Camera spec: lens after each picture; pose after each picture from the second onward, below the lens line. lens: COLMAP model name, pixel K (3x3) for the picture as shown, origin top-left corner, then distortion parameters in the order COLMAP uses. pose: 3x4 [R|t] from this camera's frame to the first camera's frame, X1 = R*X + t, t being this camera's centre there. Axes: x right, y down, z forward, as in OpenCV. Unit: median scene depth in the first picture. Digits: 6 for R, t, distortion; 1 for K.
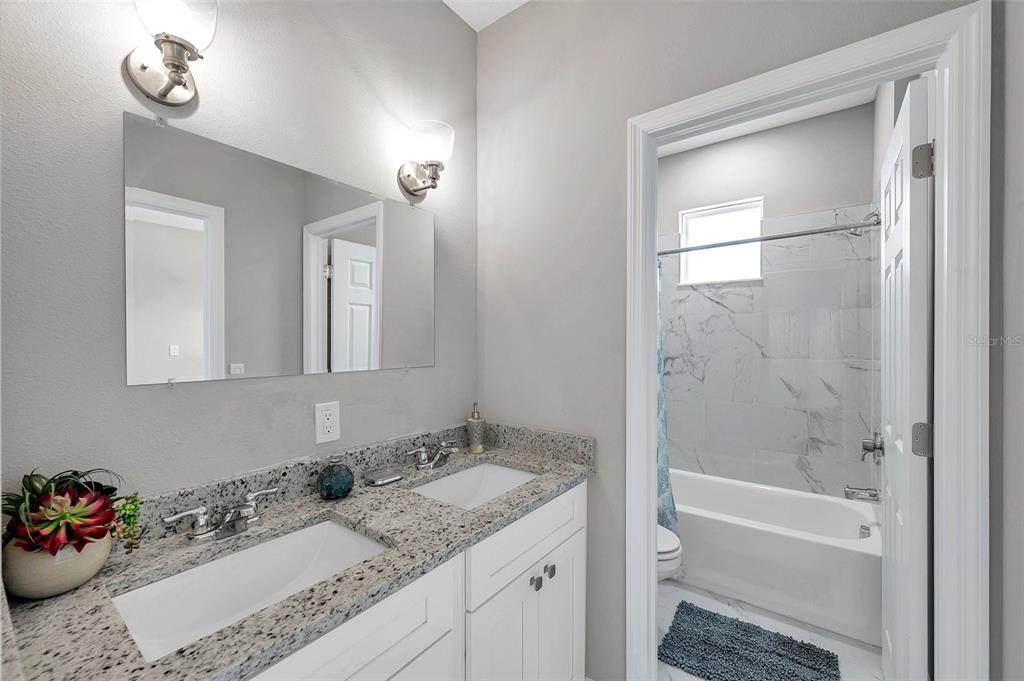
lens RADIAL K [[407.6, 0, 553.9], [0, 407.6, 345.6], [0, 0, 1]] dist [0.000464, 0.000216]
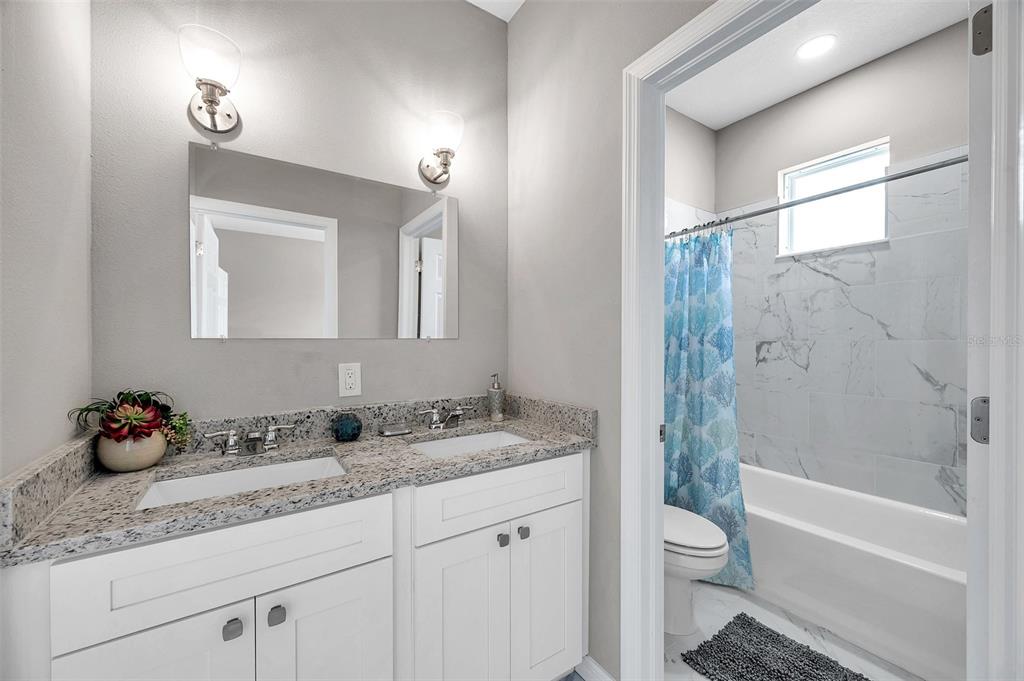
lens RADIAL K [[407.6, 0, 529.4], [0, 407.6, 340.2], [0, 0, 1]] dist [0.000464, 0.000216]
pose [[0.941643, -0.005217, -0.336574, 0.236560], [0.005963, 0.999982, 0.001184, 0.050889], [0.336562, -0.003122, 0.941656, 0.036225]]
